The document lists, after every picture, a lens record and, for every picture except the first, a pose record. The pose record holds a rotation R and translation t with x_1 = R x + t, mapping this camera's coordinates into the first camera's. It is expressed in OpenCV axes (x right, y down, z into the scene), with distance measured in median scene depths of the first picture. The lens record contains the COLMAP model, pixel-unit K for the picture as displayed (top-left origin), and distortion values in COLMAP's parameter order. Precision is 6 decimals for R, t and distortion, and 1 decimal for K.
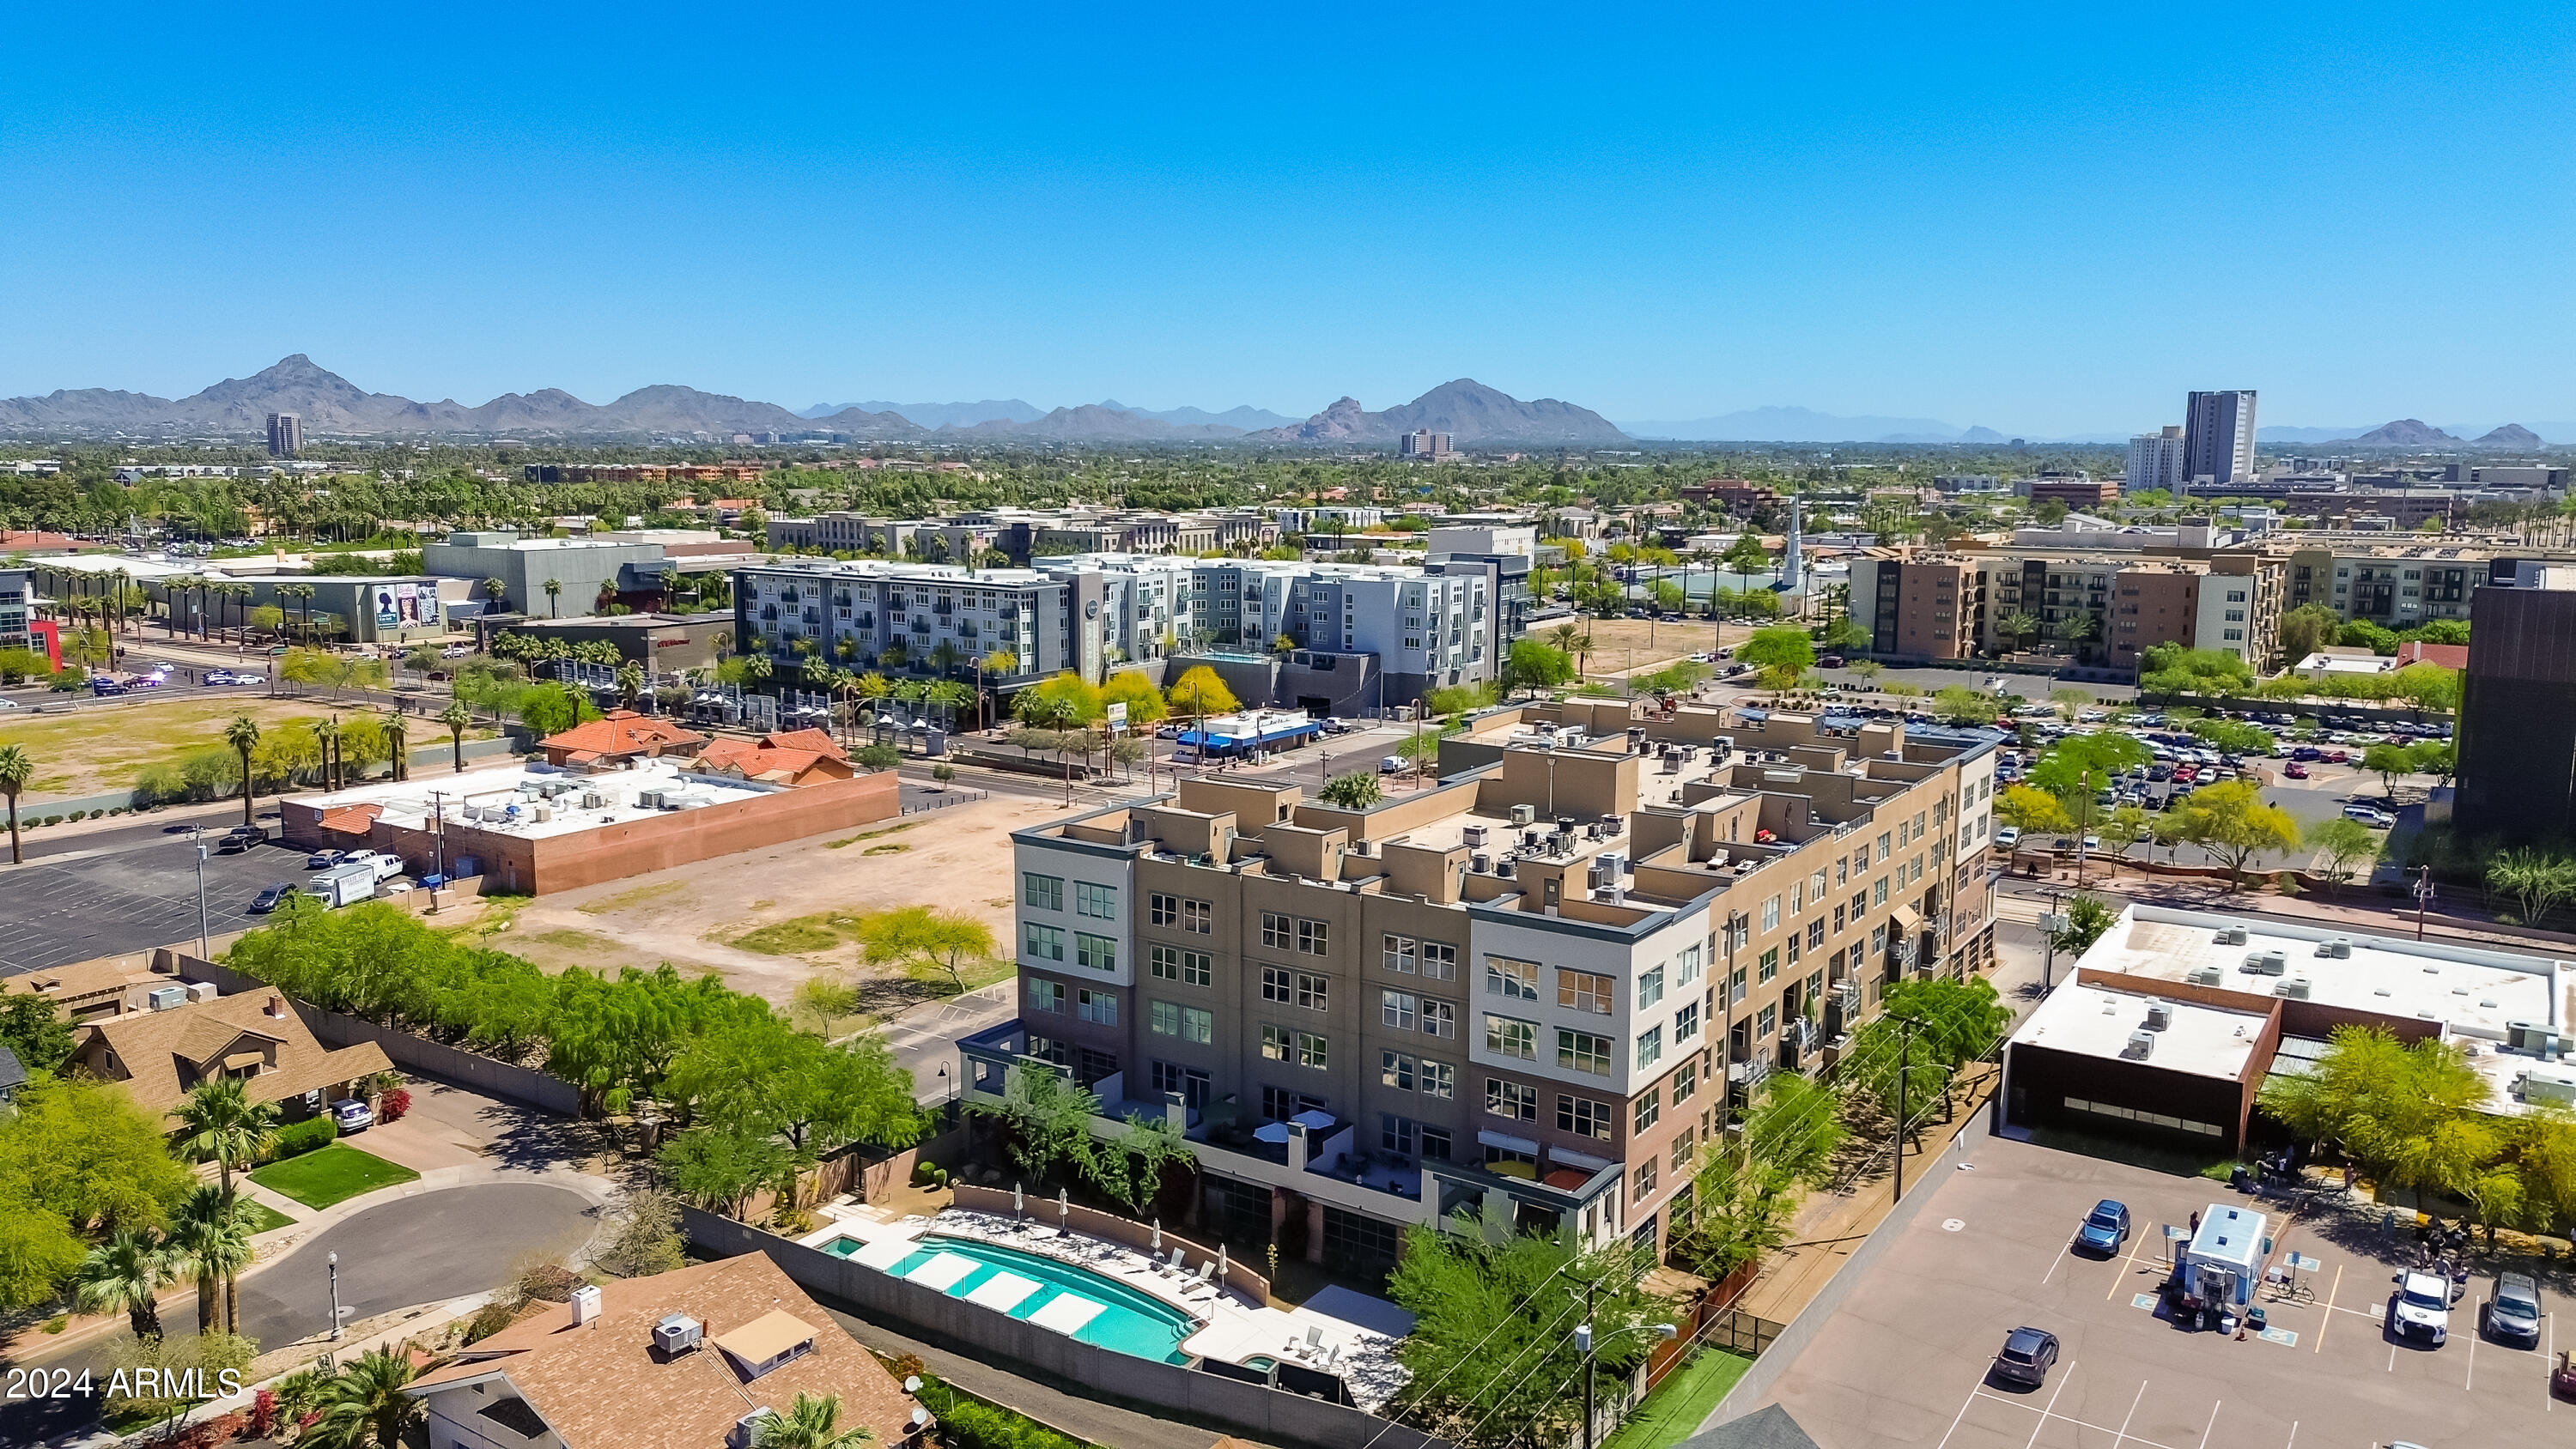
lens RADIAL K [[1817.1, 0, 1291.6], [0, 1817.1, 727.9], [0, 0, 1]] dist [0.085557, -0.099371]
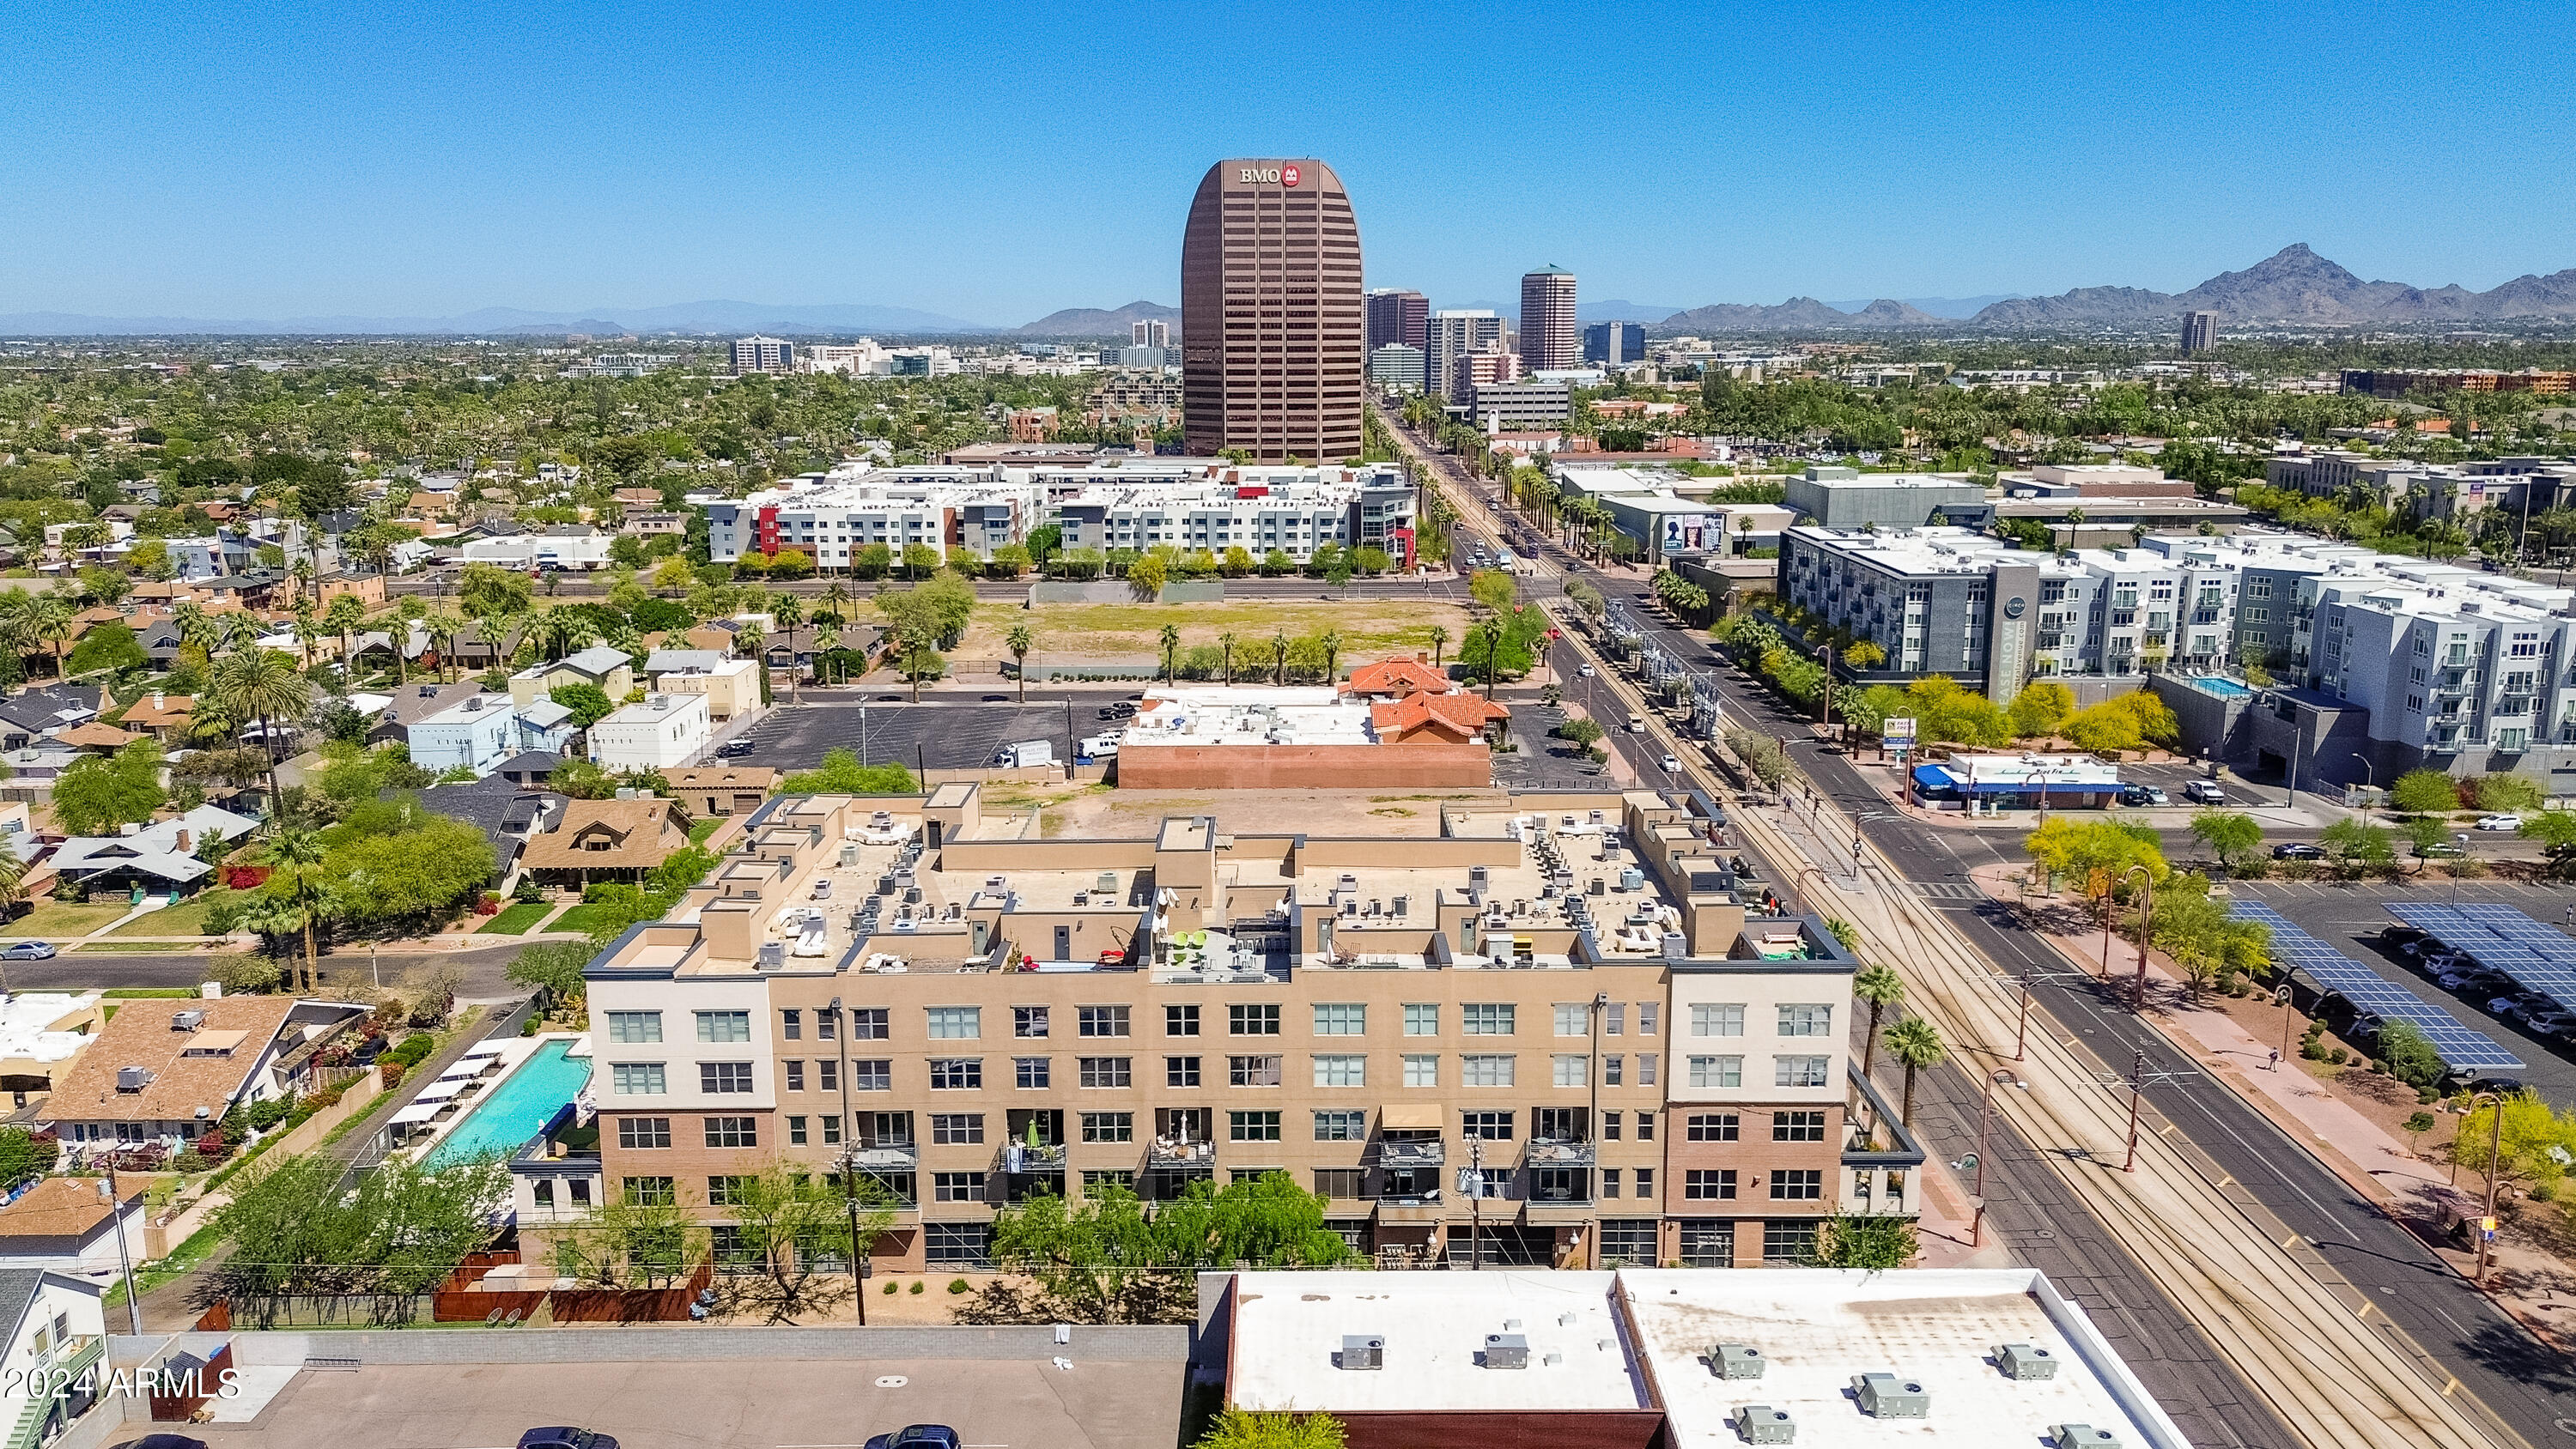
lens RADIAL K [[1817.1, 0, 1291.6], [0, 1817.1, 727.9], [0, 0, 1]] dist [0.085557, -0.099371]
pose [[0.544206, 0.167622, -0.822036, 0.427439], [-0.118851, 0.985358, 0.122244, -0.073803], [0.830491, 0.031174, 0.556160, 0.225211]]
